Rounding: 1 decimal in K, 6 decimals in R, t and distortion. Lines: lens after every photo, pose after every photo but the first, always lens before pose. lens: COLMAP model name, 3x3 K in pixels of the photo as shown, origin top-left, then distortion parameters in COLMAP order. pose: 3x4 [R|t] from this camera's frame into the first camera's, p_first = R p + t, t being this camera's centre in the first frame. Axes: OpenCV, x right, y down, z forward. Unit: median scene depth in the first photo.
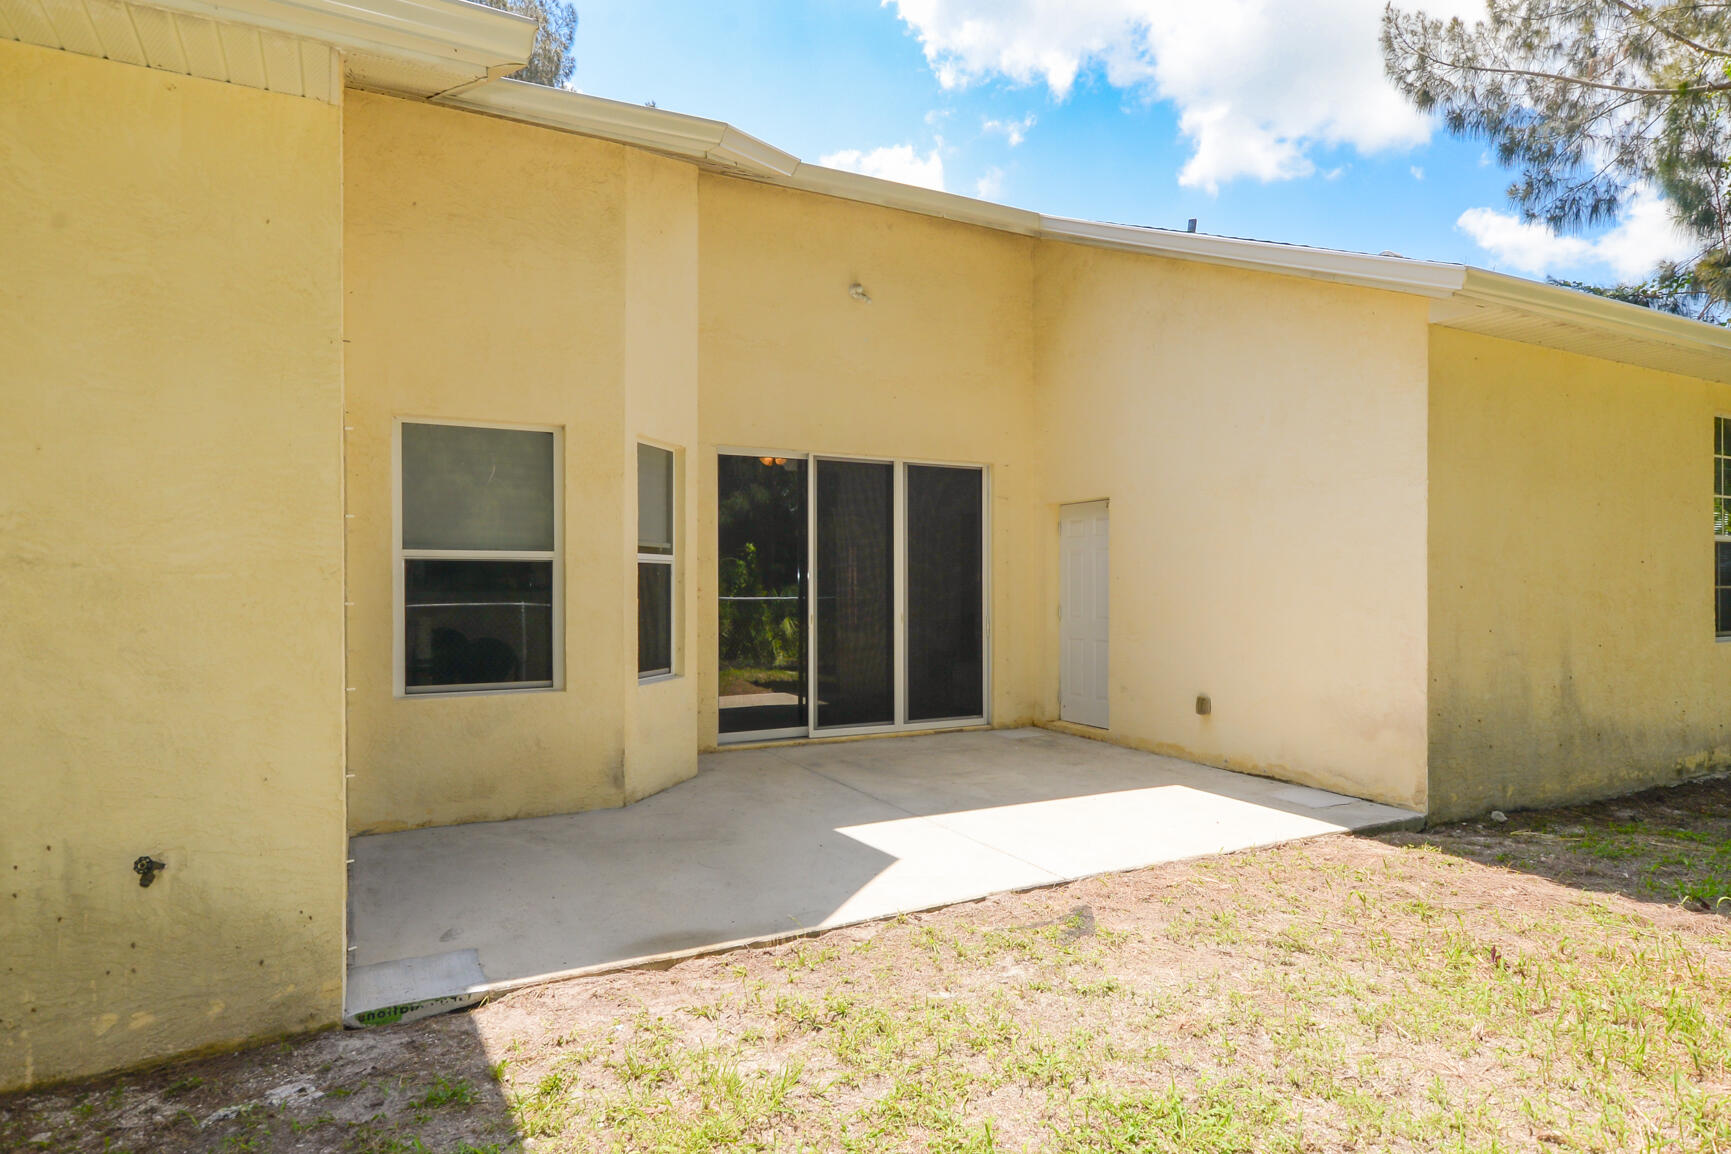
lens RADIAL K [[978.4, 0, 848.7], [0, 978.4, 591.9], [0, 0, 1]] dist [-0.005000, 0.003804]
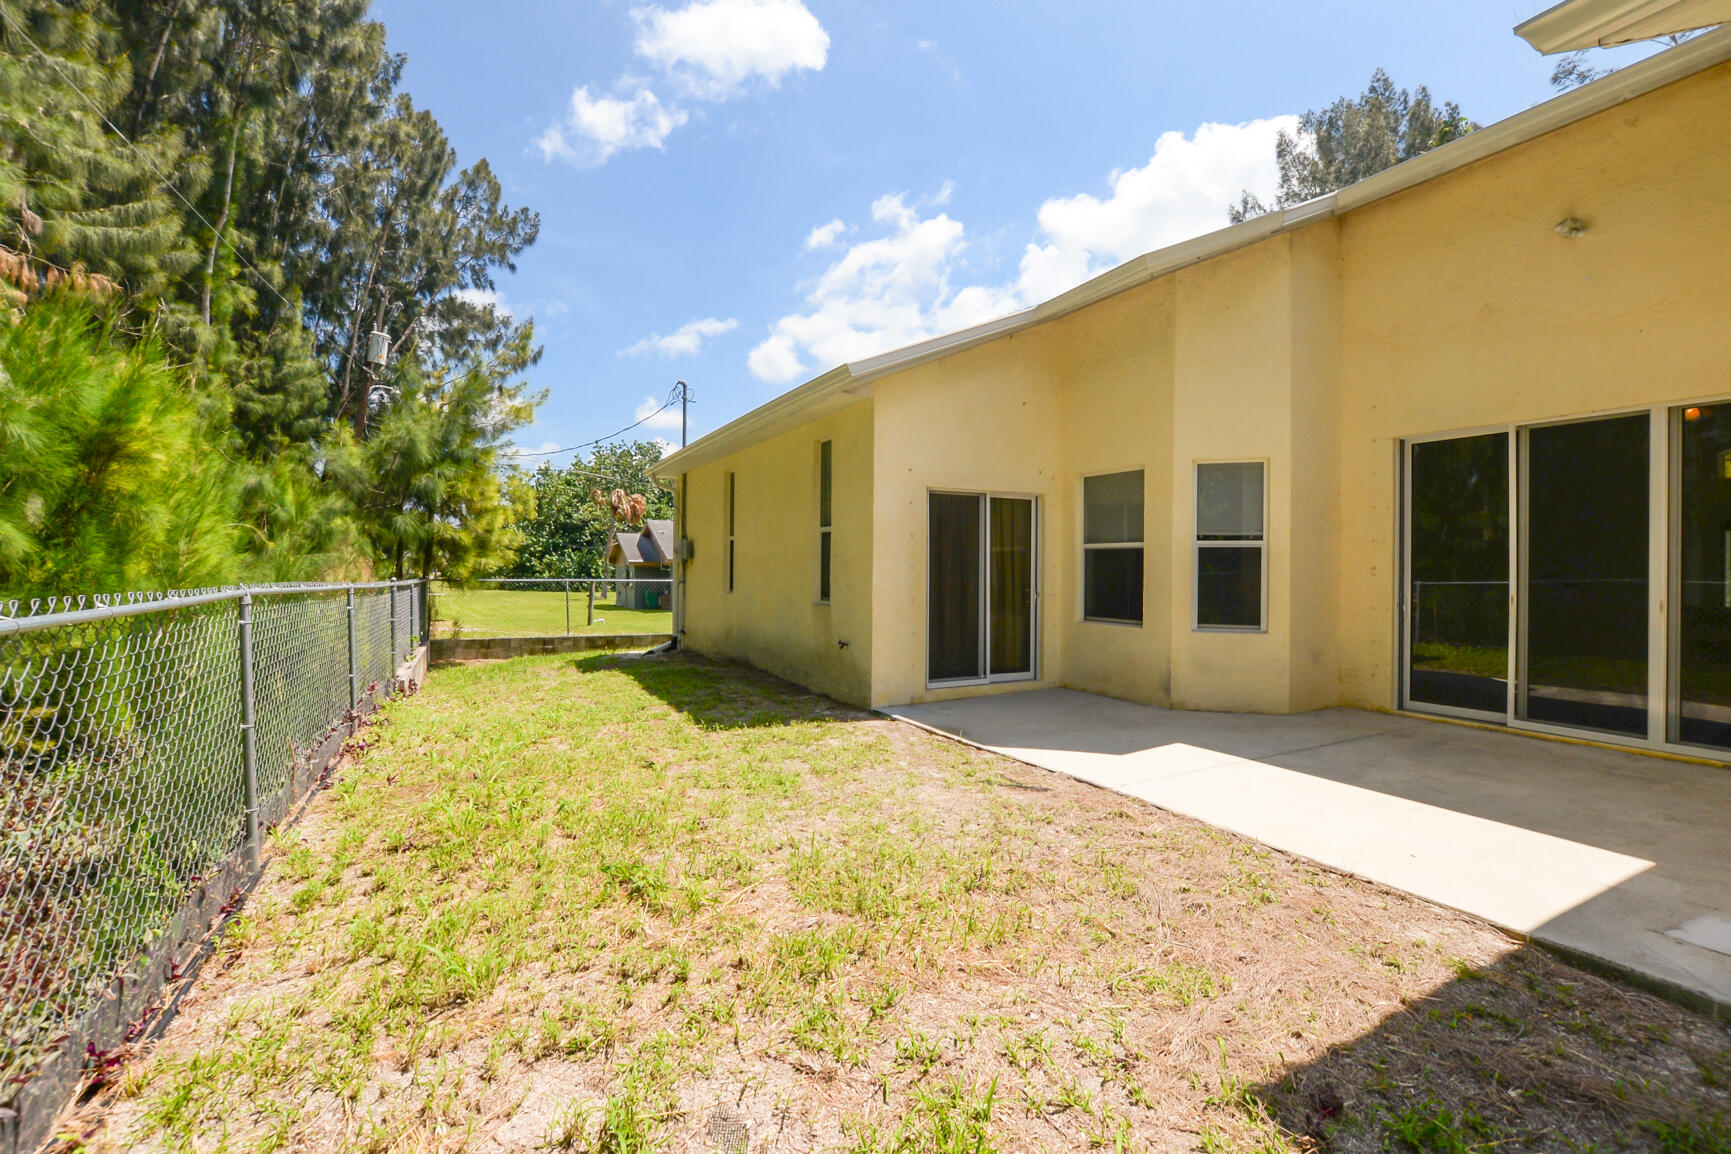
lens RADIAL K [[769.0, 0, 872.5], [0, 769.0, 572.0], [0, 0, 1]] dist [-0.009870, 0.001145]
pose [[0.007806, 0.008423, -0.999934, 0.850490], [-0.013868, 0.999869, 0.008314, 0.003167], [0.999873, 0.013802, 0.007922, 0.466608]]
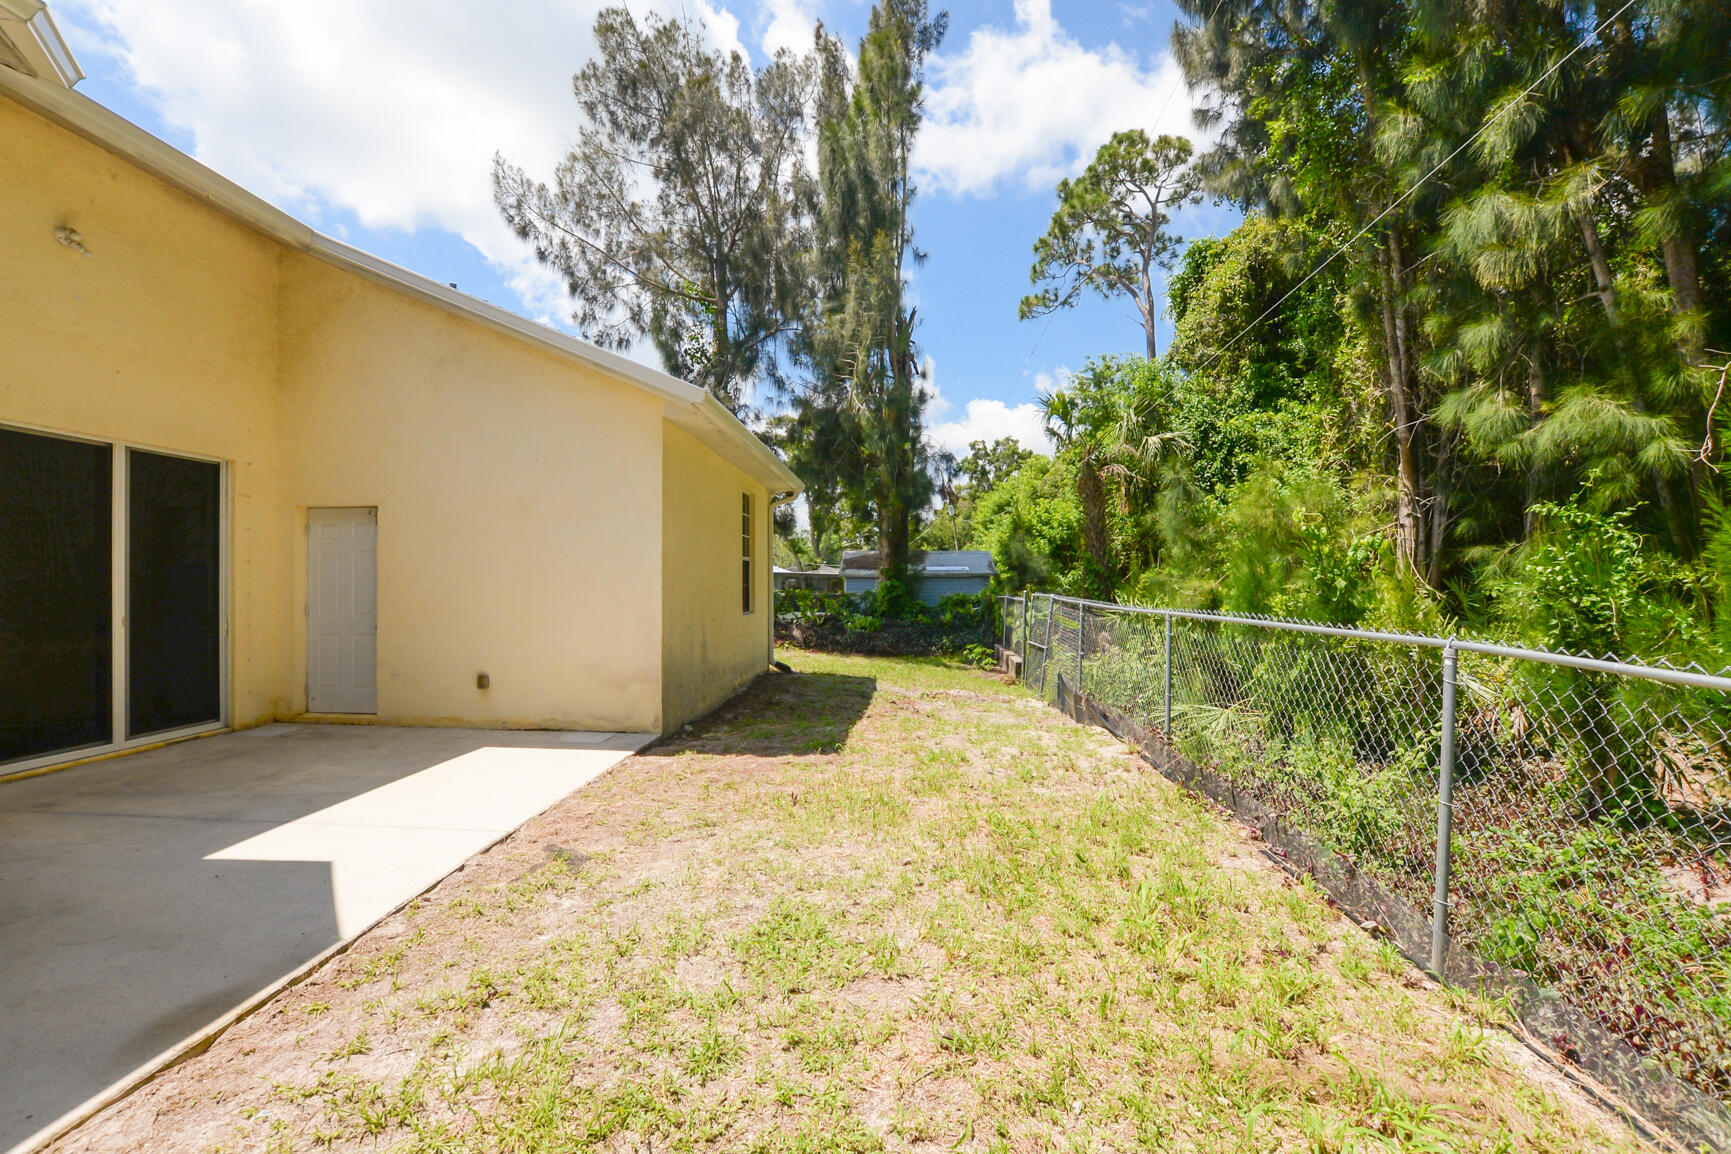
lens RADIAL K [[769.0, 0, 856.1], [0, 769.0, 577.3], [0, 0, 1]] dist [-0.009870, 0.001145]
pose [[0.507597, 0.005870, 0.861575, -0.261462], [0.001718, 0.999968, -0.007824, -0.008709], [-0.861593, 0.005452, 0.507570, 0.101436]]
